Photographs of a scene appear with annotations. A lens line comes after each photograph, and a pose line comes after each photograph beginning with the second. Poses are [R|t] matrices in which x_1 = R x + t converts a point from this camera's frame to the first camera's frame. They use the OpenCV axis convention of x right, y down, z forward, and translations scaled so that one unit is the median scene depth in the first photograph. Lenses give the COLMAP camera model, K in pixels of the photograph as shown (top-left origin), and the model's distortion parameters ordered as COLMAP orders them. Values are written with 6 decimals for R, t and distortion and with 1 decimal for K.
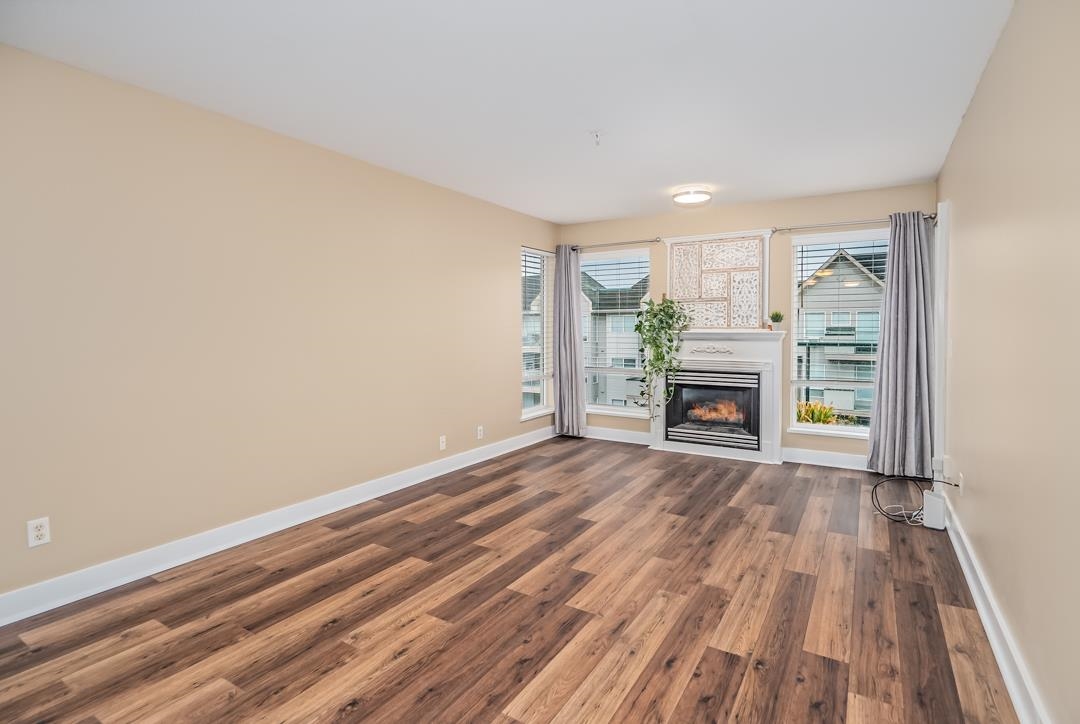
lens RADIAL K [[521.9, 0, 537.0], [0, 521.9, 344.7], [0, 0, 1]] dist [-0.000449, 0.000247]
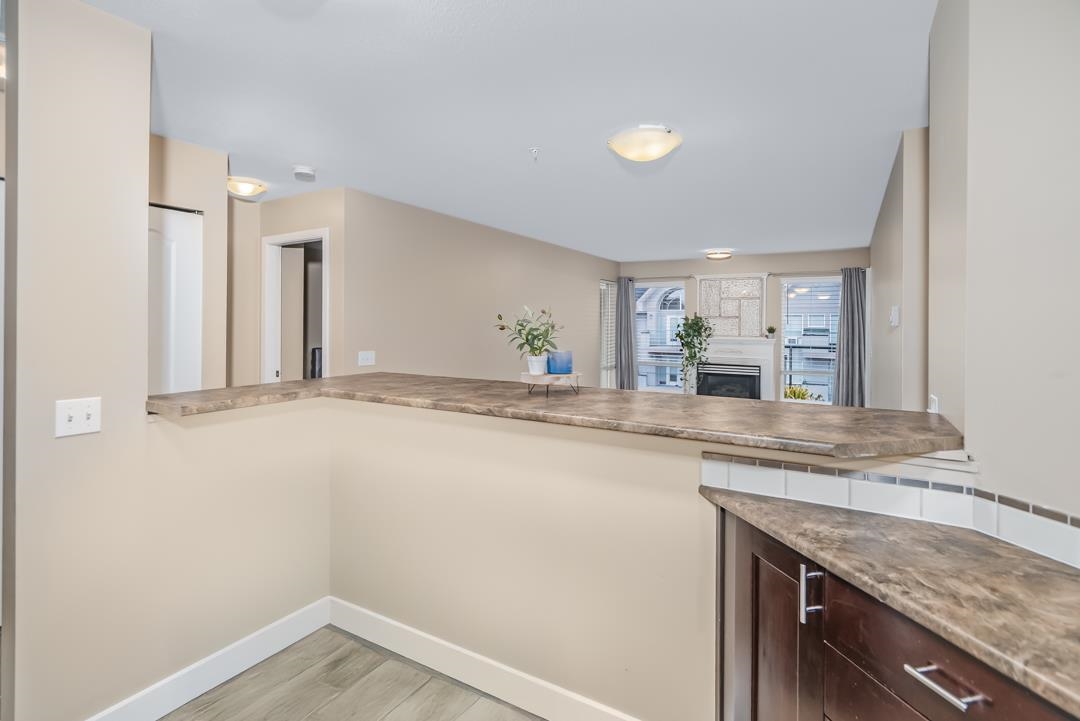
lens RADIAL K [[518.4, 0, 533.8], [0, 518.4, 323.7], [0, 0, 1]] dist [0.002459, 0.000957]
pose [[0.999680, 0.009723, 0.023334, -0.357963], [-0.008975, 0.999450, -0.031936, -0.019772], [-0.023631, 0.031716, 0.999218, -0.666425]]
